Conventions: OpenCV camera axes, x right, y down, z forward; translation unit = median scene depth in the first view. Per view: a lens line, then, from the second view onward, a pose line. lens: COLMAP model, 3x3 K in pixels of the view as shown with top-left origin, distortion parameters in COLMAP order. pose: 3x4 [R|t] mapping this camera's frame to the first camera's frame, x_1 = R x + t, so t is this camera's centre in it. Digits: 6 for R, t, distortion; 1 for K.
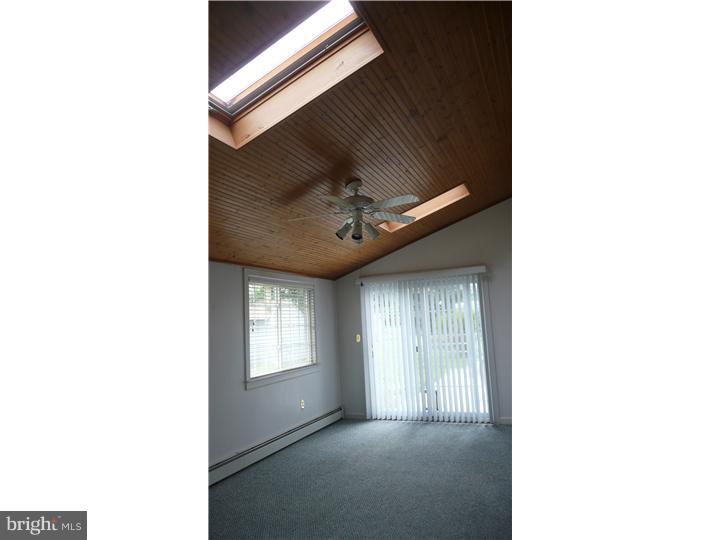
lens RADIAL K [[552.0, 0, 360.0], [0, 552.0, 270.0], [0, 0, 1]] dist [-0.024154, 0.003589]
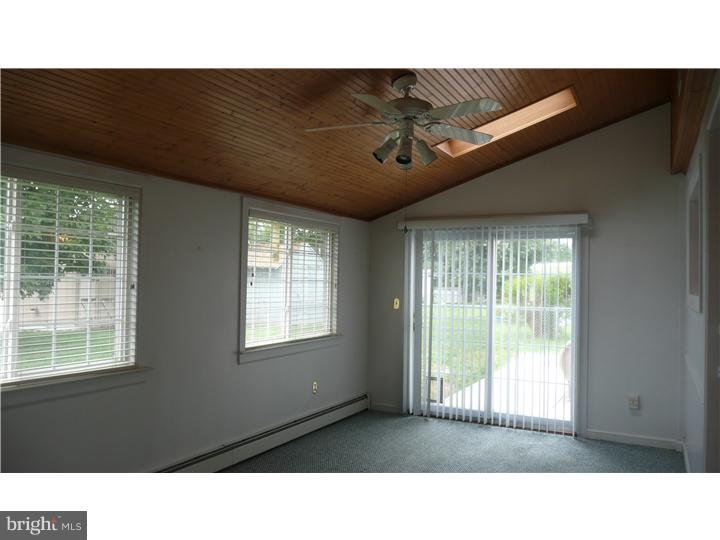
lens RADIAL K [[552.0, 0, 360.0], [0, 552.0, 270.0], [0, 0, 1]] dist [-0.024154, 0.003589]
pose [[0.993382, 0.069750, -0.091257, 0.012412], [-0.059636, 0.992228, 0.109216, 0.003804], [0.098166, -0.103051, 0.989820, 0.297568]]
